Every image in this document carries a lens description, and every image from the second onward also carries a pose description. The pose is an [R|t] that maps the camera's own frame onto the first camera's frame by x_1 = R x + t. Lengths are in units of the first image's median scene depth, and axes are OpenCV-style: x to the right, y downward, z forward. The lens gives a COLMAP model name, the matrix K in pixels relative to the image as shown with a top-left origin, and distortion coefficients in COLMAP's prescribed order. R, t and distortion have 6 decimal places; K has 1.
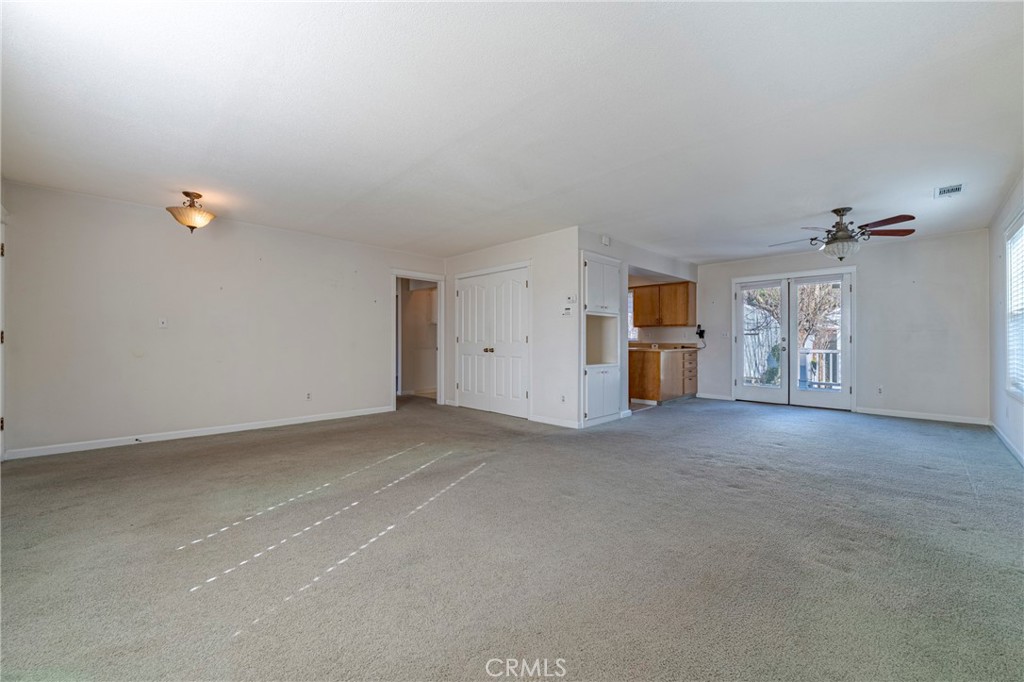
lens RADIAL K [[401.5, 0, 510.4], [0, 401.5, 341.5], [0, 0, 1]] dist [-0.002631, 0.000522]
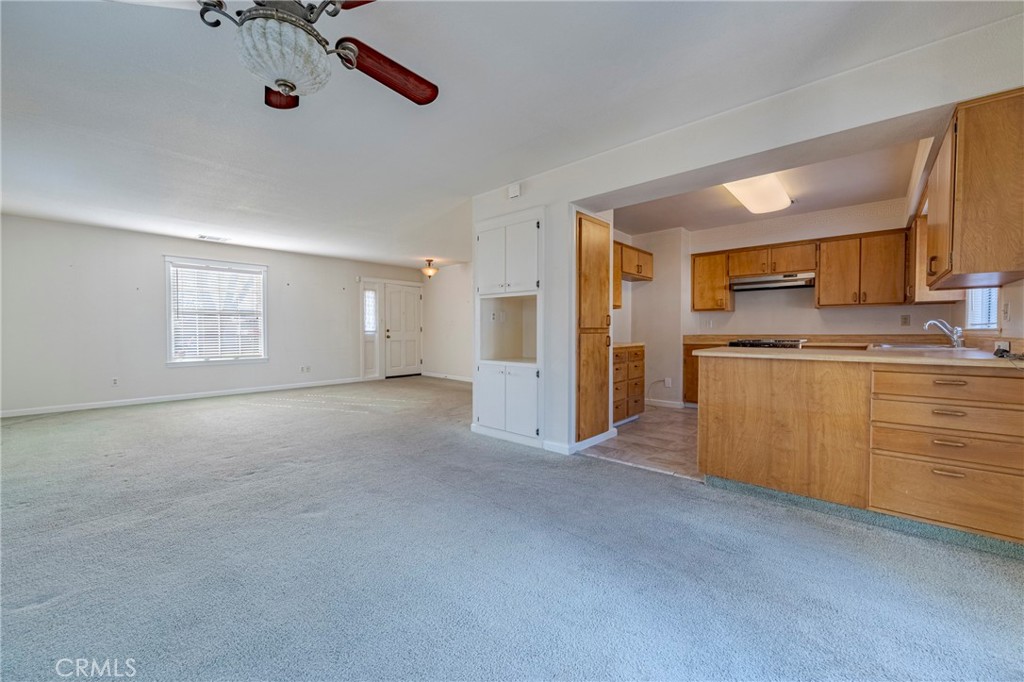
lens RADIAL K [[401.5, 0, 509.8], [0, 401.5, 338.8], [0, 0, 1]] dist [-0.002631, 0.000522]
pose [[0.055764, 0.019685, -0.998250, 0.792788], [0.000070, 0.999806, 0.019719, -0.000676], [0.998444, -0.001169, 0.055751, 0.784157]]
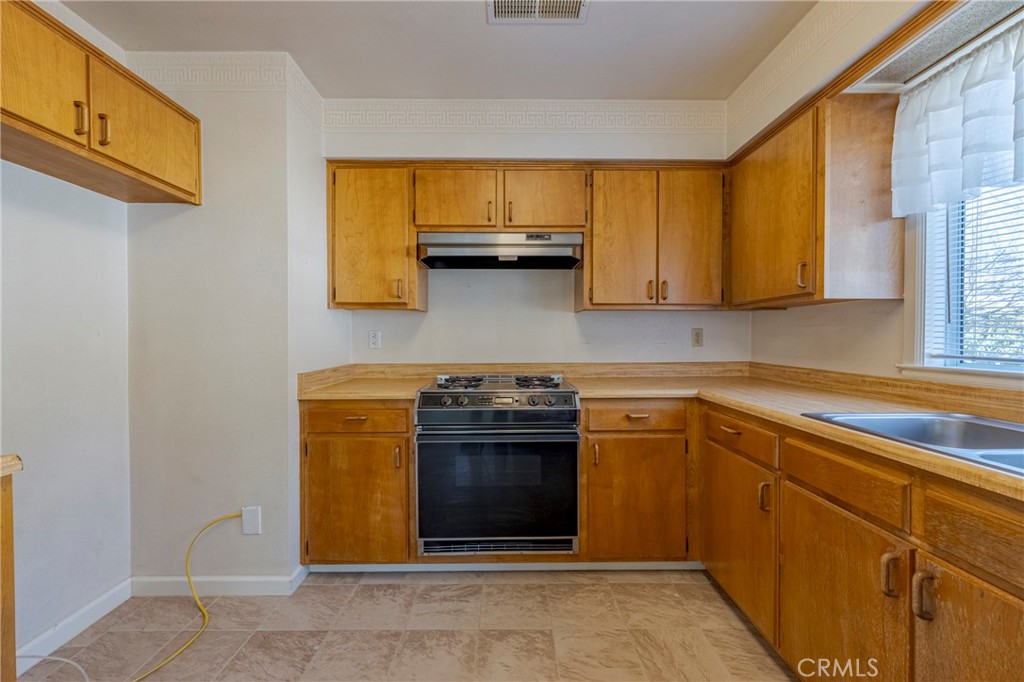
lens RADIAL K [[401.5, 0, 511.0], [0, 401.5, 339.2], [0, 0, 1]] dist [-0.002631, 0.000522]
pose [[0.719235, 0.008476, -0.694715, 0.273458], [-0.002294, 0.999949, 0.009825, -0.020847], [0.694763, -0.005473, 0.719218, 1.099266]]
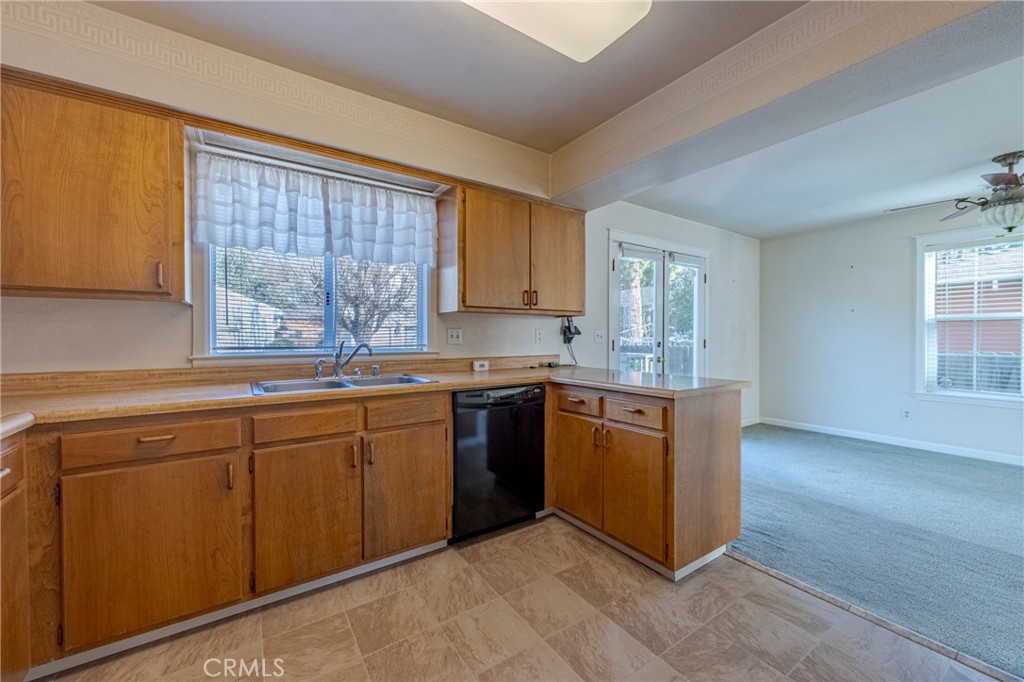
lens RADIAL K [[401.5, 0, 509.4], [0, 401.5, 339.9], [0, 0, 1]] dist [-0.002631, 0.000522]
pose [[0.181247, -0.009156, 0.983395, 0.009567], [0.001811, 0.999958, 0.008977, -0.018809], [-0.983436, 0.000154, 0.181256, 1.139906]]
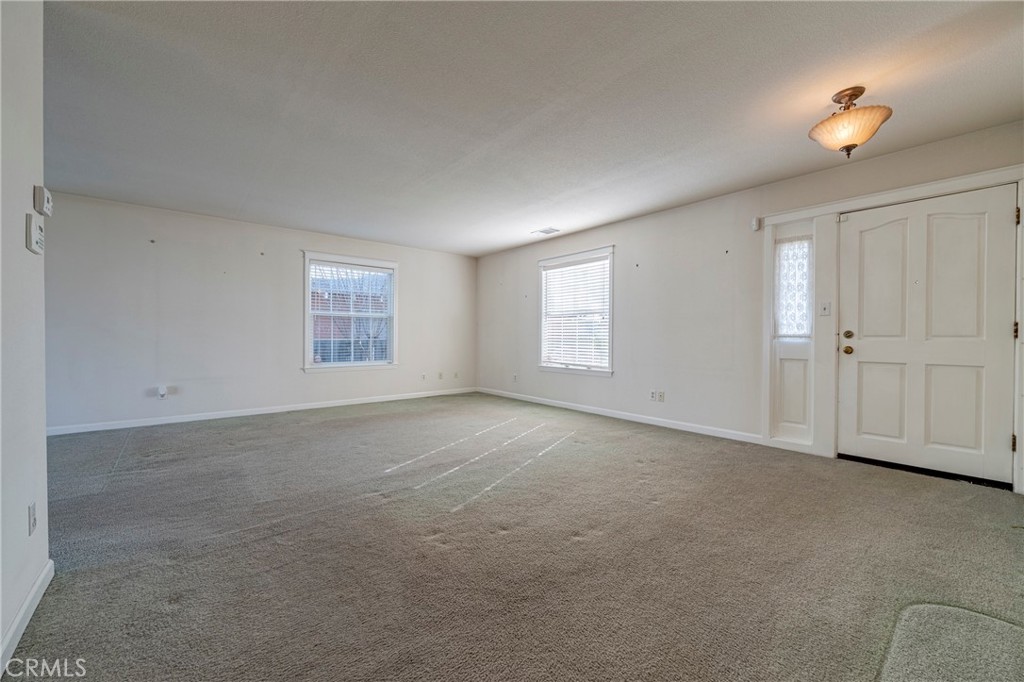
lens RADIAL K [[401.5, 0, 506.7], [0, 401.5, 341.5], [0, 0, 1]] dist [-0.002631, 0.000522]
pose [[-0.995784, -0.004976, 0.091595, -0.199305], [-0.003664, 0.999888, 0.014484, 0.001940], [-0.091657, 0.014087, -0.995691, 1.003614]]
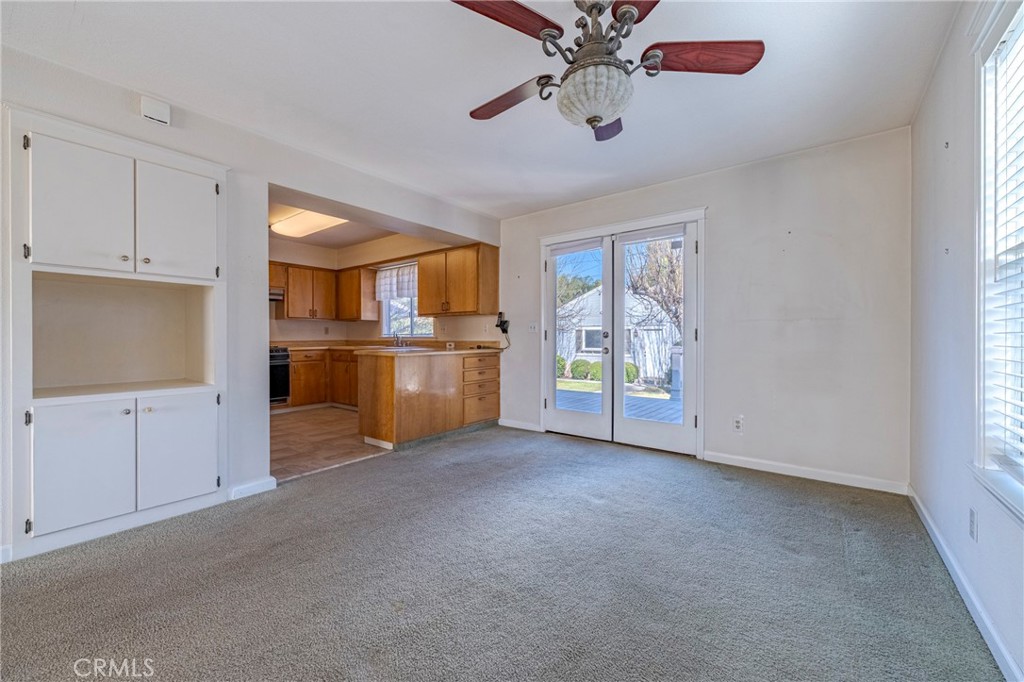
lens RADIAL K [[401.5, 0, 511.2], [0, 401.5, 341.0], [0, 0, 1]] dist [-0.002631, 0.000522]
pose [[0.991357, -0.001641, 0.131183, 0.467205], [0.000613, 0.999969, 0.007880, -0.000747], [-0.131192, -0.007732, 0.991327, 0.421784]]
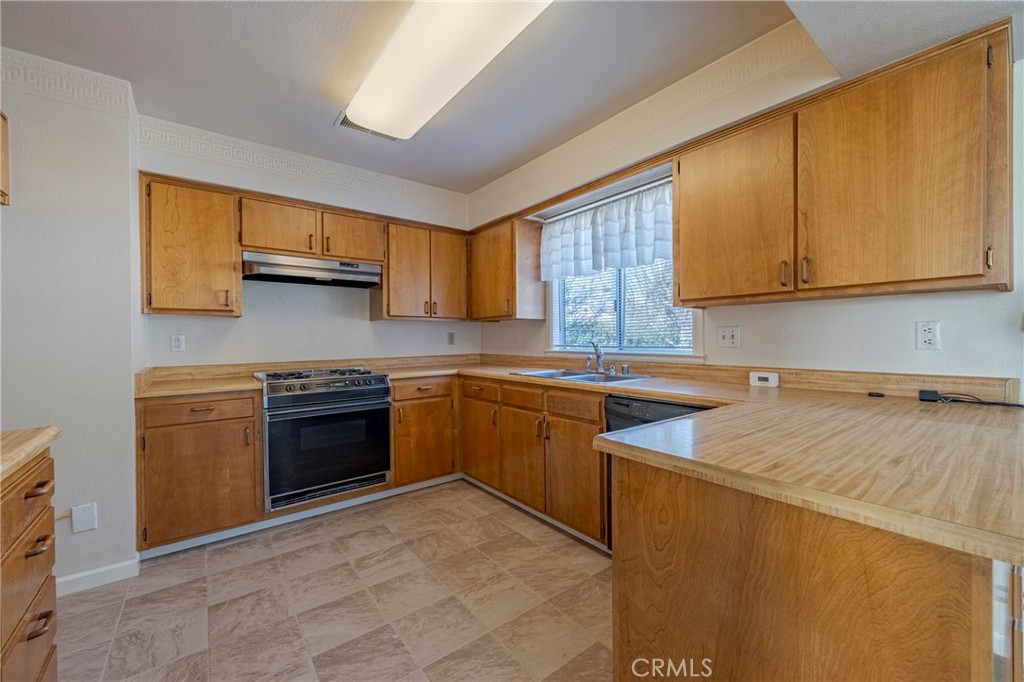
lens RADIAL K [[401.5, 0, 511.5], [0, 401.5, 340.6], [0, 0, 1]] dist [-0.002631, 0.000522]
pose [[0.993213, -0.005895, -0.116160, 0.291594], [0.006560, 0.999964, 0.005337, -0.018877], [0.116124, -0.006063, 0.993216, 0.918516]]
